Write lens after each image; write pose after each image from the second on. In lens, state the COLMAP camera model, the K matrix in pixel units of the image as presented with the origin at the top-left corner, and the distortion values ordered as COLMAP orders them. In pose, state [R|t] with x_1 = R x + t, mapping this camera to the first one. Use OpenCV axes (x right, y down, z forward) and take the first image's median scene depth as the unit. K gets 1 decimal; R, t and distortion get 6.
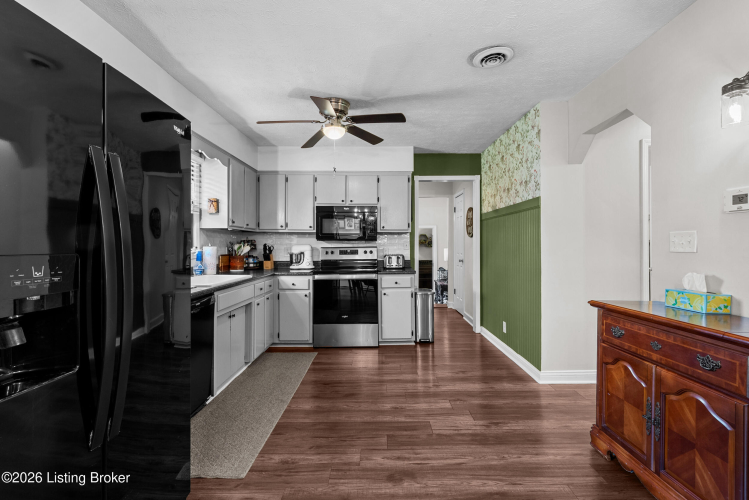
lens RADIAL K [[342.0, 0, 379.6], [0, 342.0, 246.4], [0, 0, 1]] dist [-0.005545, 0.003218]
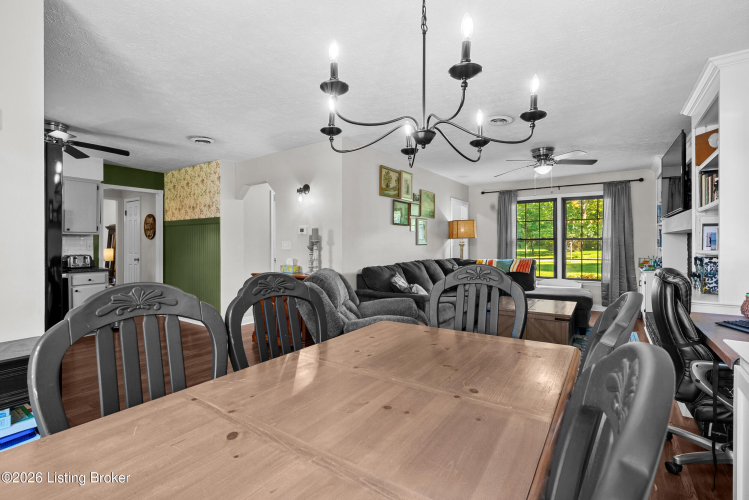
lens RADIAL K [[342.0, 0, 376.2], [0, 342.0, 247.3], [0, 0, 1]] dist [-0.005545, 0.003218]
pose [[0.568876, -0.001987, 0.822421, -0.294949], [-0.000550, 0.999996, 0.002797, -0.003538], [-0.822423, -0.002043, 0.568873, -0.359042]]
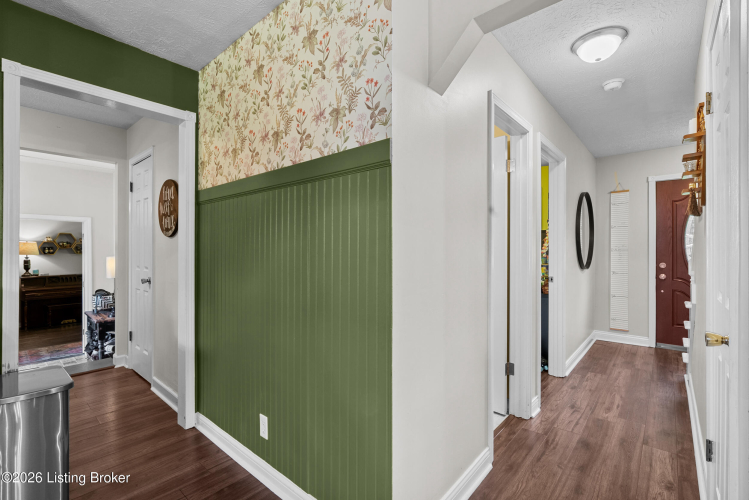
lens RADIAL K [[342.0, 0, 369.2], [0, 342.0, 248.8], [0, 0, 1]] dist [-0.005545, 0.003218]
pose [[0.666179, 0.003473, 0.745784, 0.091051], [0.001607, 0.999980, -0.006092, -0.005689], [-0.745790, 0.005257, 0.666160, 0.481092]]
